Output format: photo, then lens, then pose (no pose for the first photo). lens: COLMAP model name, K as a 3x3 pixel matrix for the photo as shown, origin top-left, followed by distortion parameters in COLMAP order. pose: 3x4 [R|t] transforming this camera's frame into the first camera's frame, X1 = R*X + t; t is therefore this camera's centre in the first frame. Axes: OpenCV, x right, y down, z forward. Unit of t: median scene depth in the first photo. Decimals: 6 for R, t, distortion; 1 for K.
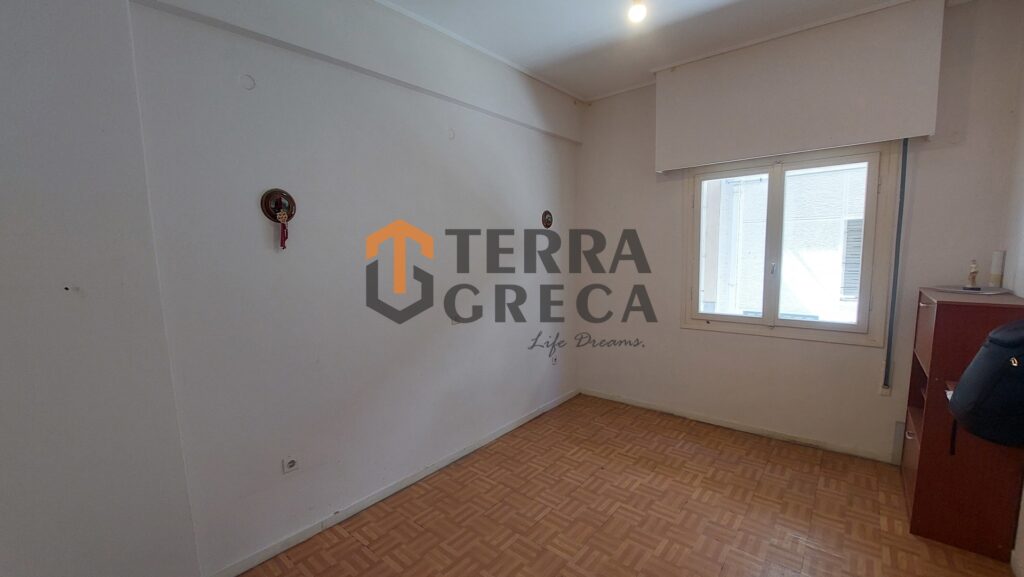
lens RADIAL K [[412.7, 0, 511.5], [0, 412.7, 290.7], [0, 0, 1]] dist [-0.001028, -0.000211]
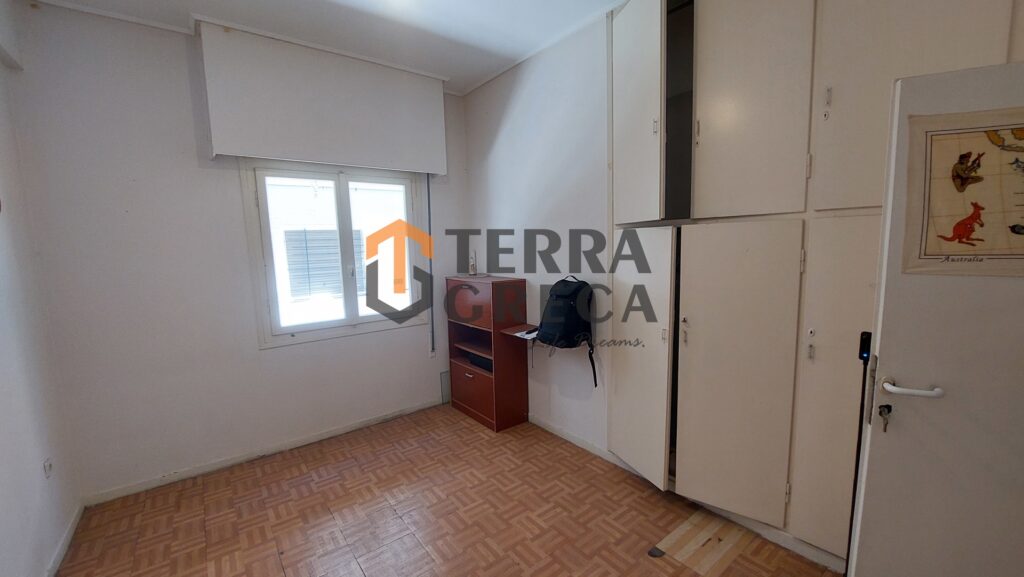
lens RADIAL K [[412.7, 0, 511.5], [0, 412.7, 290.7], [0, 0, 1]] dist [-0.001028, -0.000211]
pose [[0.225651, -0.093149, 0.969745, -0.309955], [0.123929, 0.990076, 0.066265, -0.022987], [-0.966293, 0.105227, 0.234956, 0.343798]]
